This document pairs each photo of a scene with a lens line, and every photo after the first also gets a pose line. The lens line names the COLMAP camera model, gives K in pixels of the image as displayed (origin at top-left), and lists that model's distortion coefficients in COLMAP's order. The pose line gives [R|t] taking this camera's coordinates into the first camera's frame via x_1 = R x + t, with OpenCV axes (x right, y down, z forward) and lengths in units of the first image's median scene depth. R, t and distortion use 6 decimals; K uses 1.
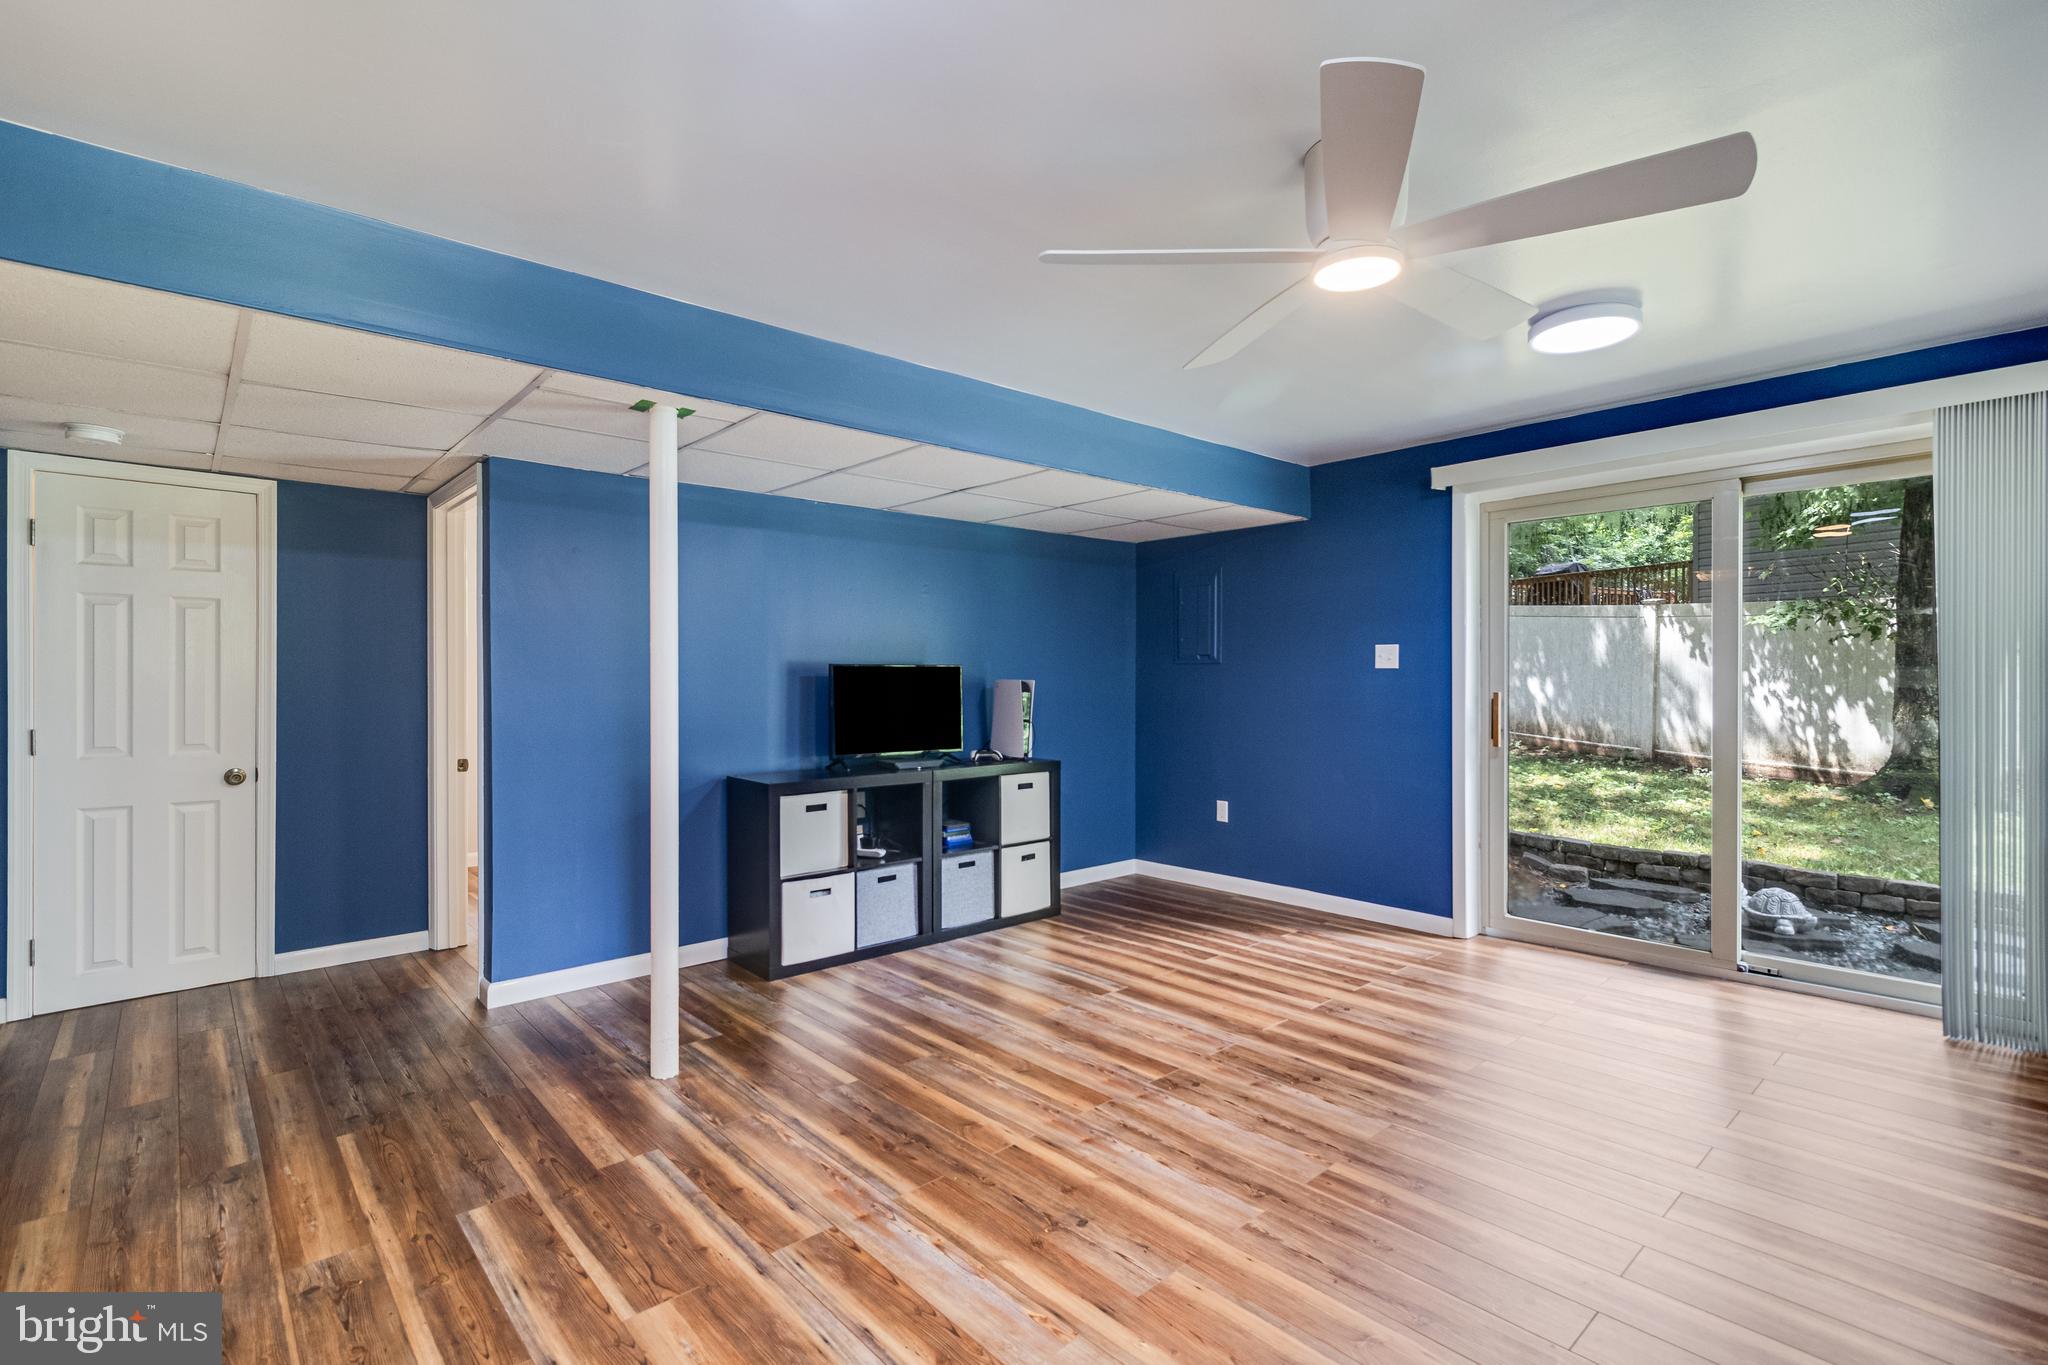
lens RADIAL K [[942.4, 0, 1034.7], [0, 942.4, 678.1], [0, 0, 1]] dist [-0.000091, 0.000475]
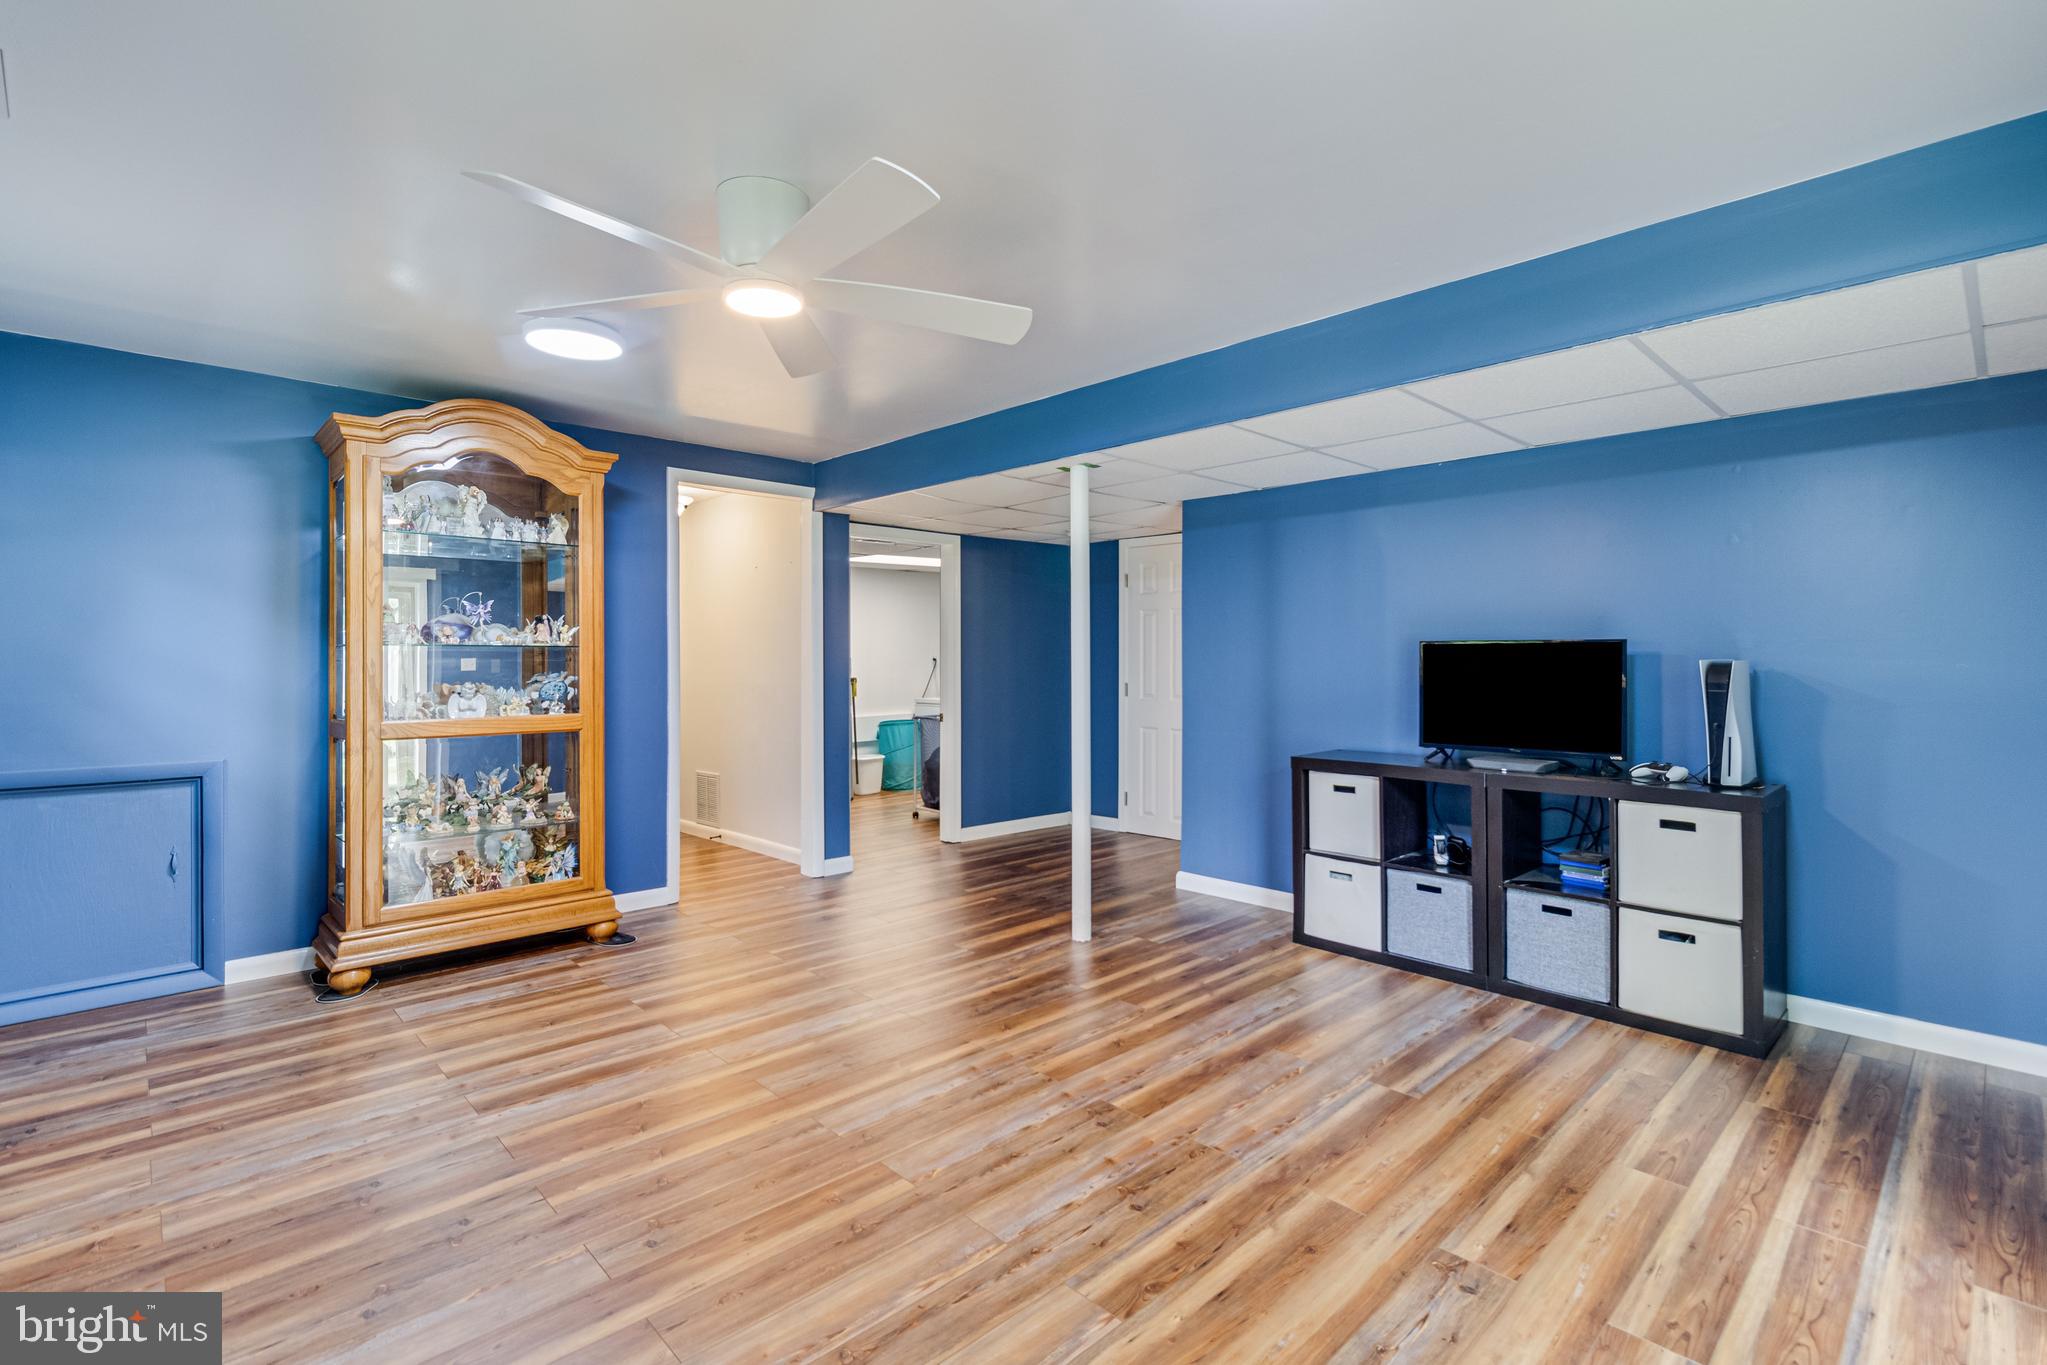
lens RADIAL K [[942.0, 0, 1048.0], [0, 942.0, 652.0], [0, 0, 1]] dist [-0.000091, 0.000475]
pose [[0.041124, -0.004393, -0.999144, 0.759590], [-0.000236, 0.999990, -0.004407, -0.001921], [0.999154, 0.000417, 0.041123, 0.665484]]
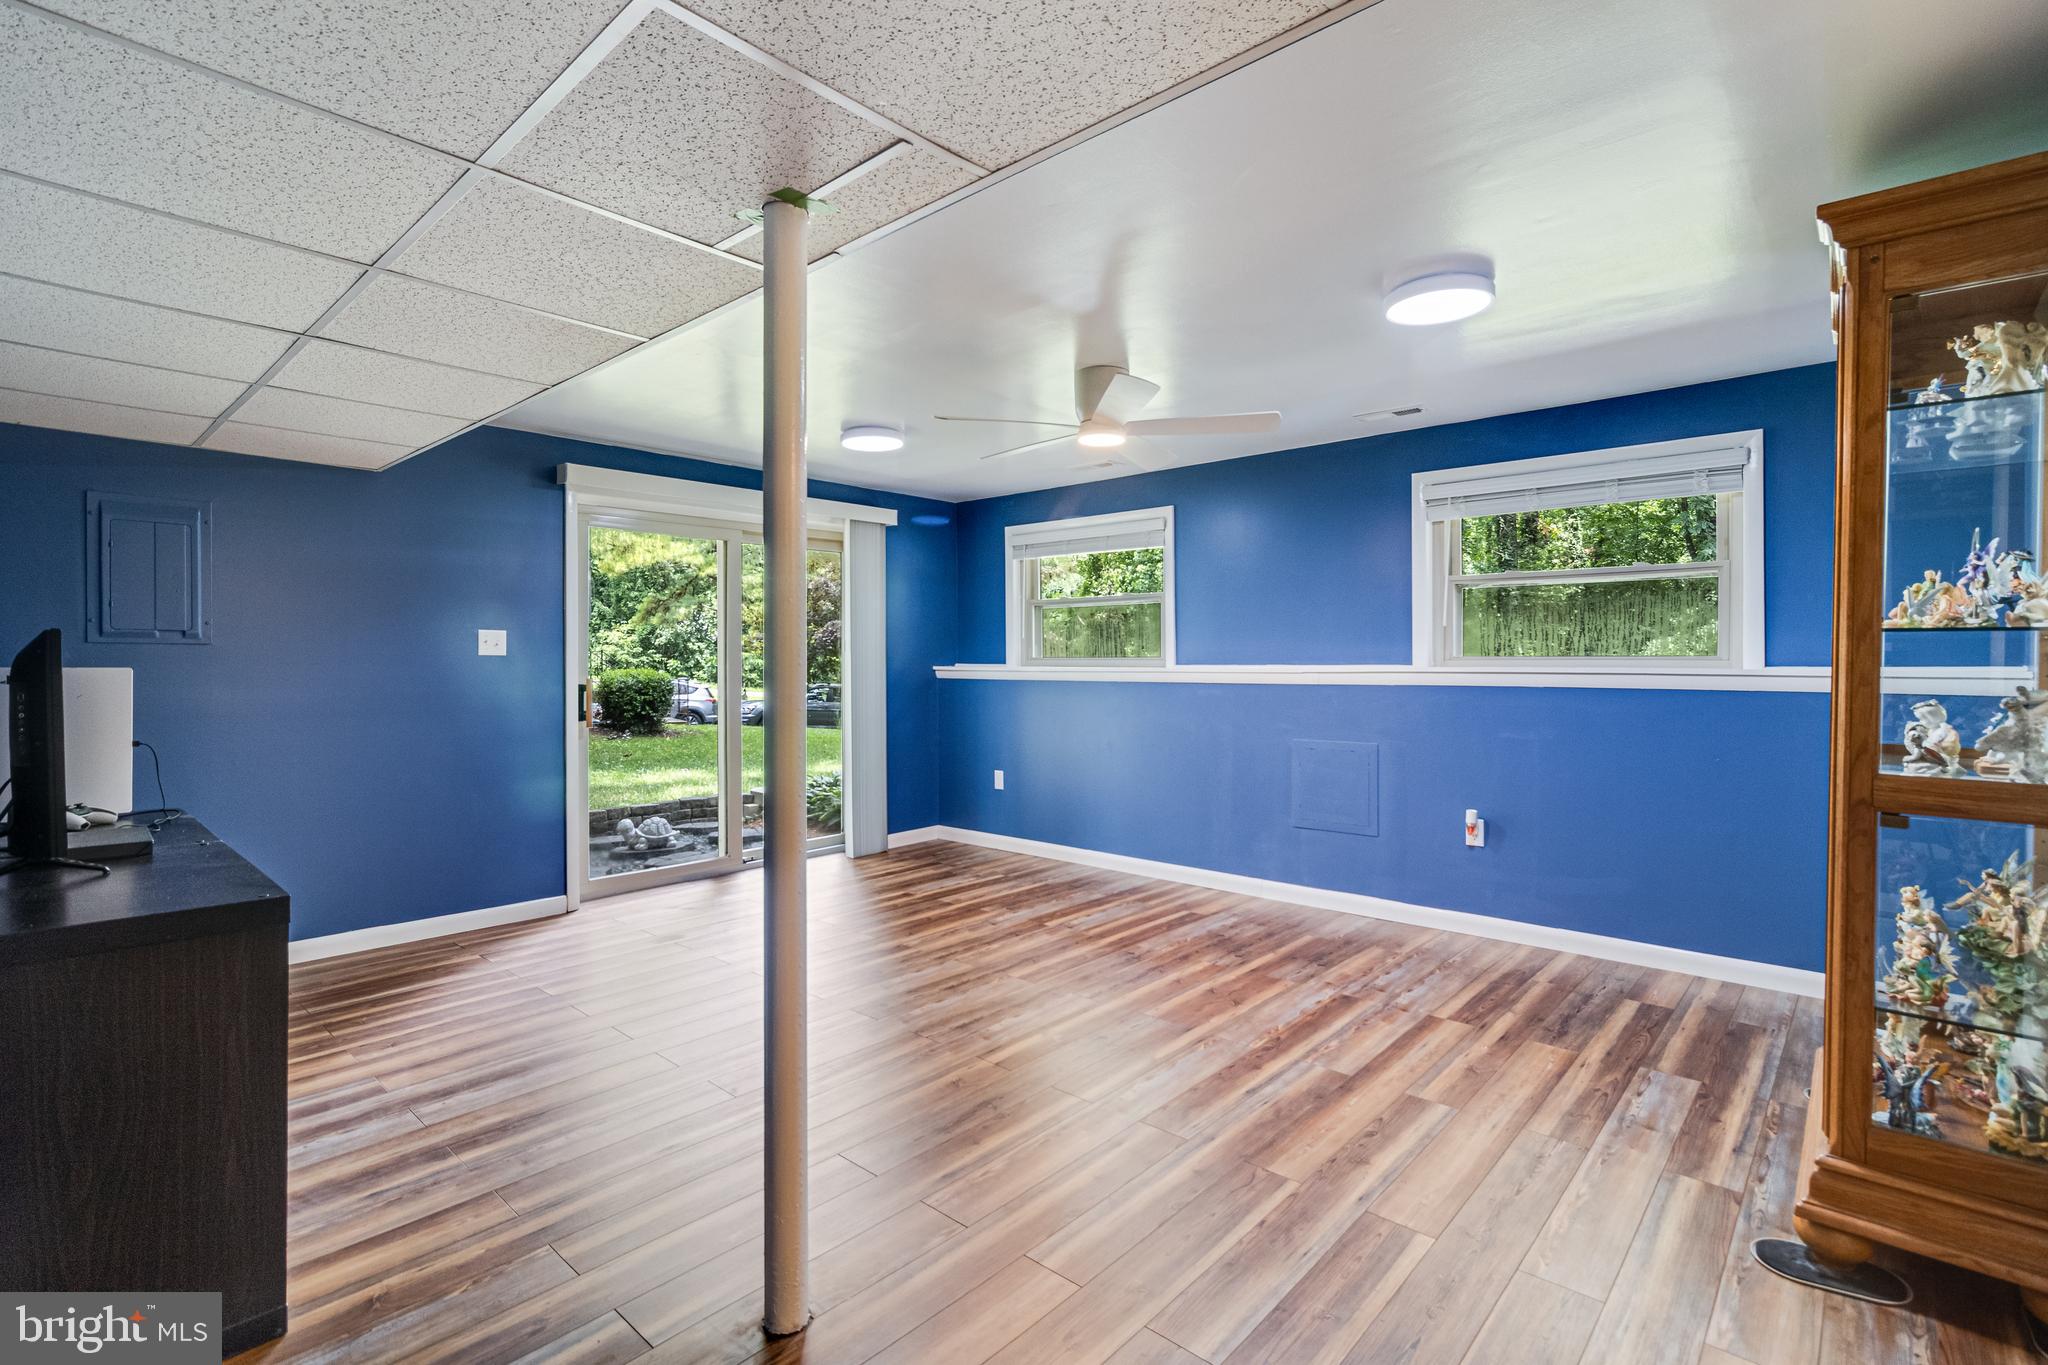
lens RADIAL K [[942.4, 0, 1030.8], [0, 942.4, 675.5], [0, 0, 1]] dist [-0.000091, 0.000475]
pose [[-0.087987, -0.009751, 0.996074, -0.743289], [0.005514, 0.999932, 0.010276, 0.004223], [-0.996106, 0.006397, -0.087927, 0.667669]]
